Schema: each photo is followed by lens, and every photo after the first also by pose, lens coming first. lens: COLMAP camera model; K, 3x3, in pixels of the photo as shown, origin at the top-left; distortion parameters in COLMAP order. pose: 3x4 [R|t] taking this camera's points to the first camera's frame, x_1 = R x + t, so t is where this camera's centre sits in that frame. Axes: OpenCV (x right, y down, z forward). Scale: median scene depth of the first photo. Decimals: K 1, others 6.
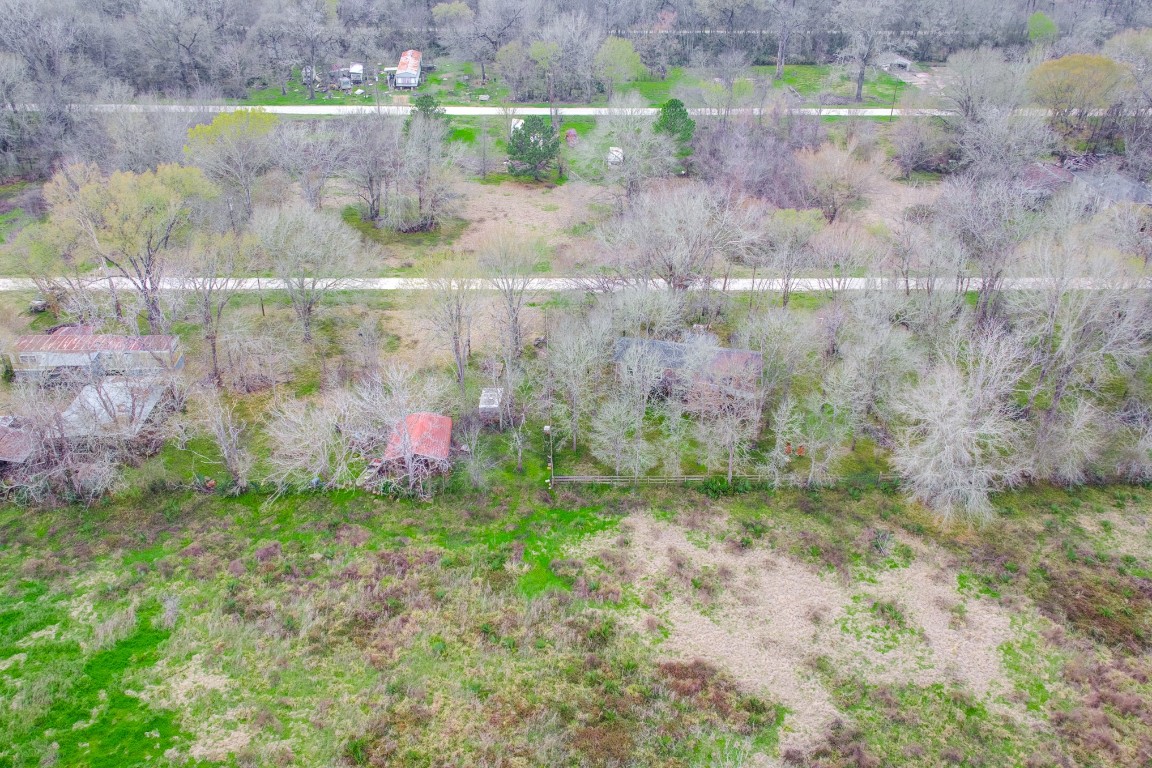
lens RADIAL K [[934.6, 0, 564.2], [0, 934.6, 399.2], [0, 0, 1]] dist [0.036998, -0.028202]
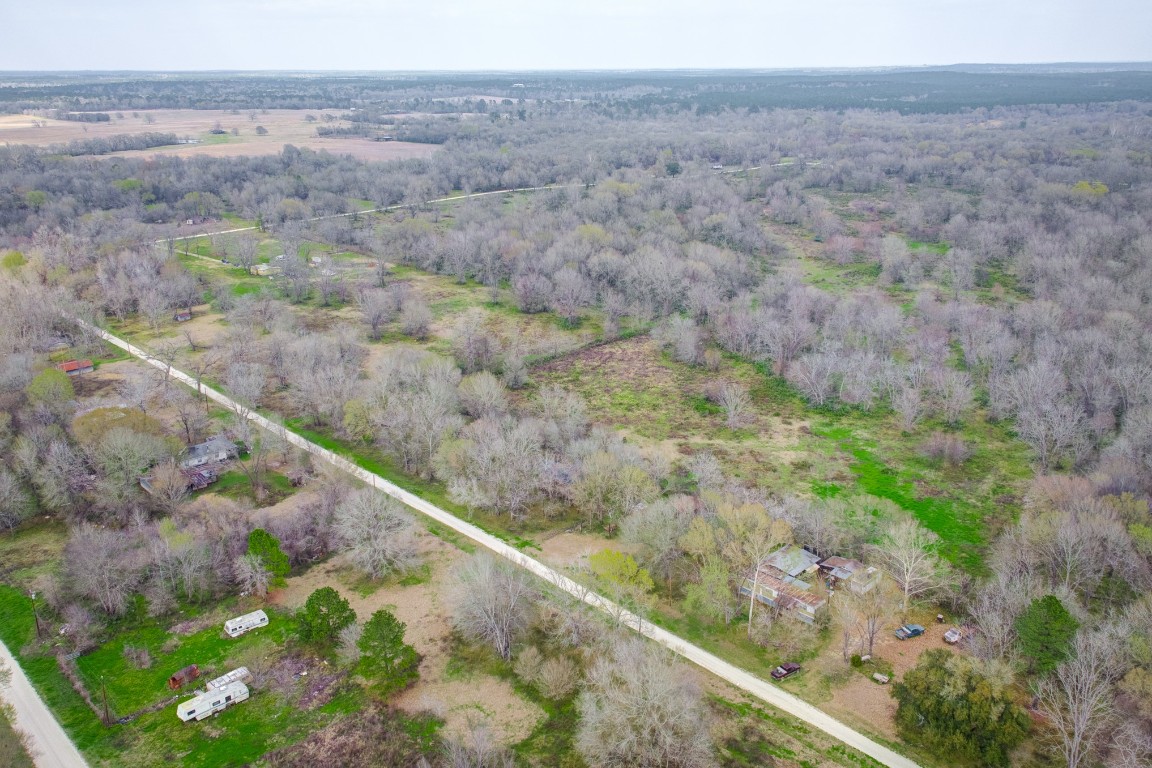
lens RADIAL K [[934.6, 0, 576.9], [0, 934.6, 384.2], [0, 0, 1]] dist [0.036998, -0.028202]
pose [[-0.671382, -0.245185, 0.699379, -1.756265], [0.391559, 0.683871, 0.615632, -1.951122], [-0.629228, 0.687172, -0.363134, 2.073880]]
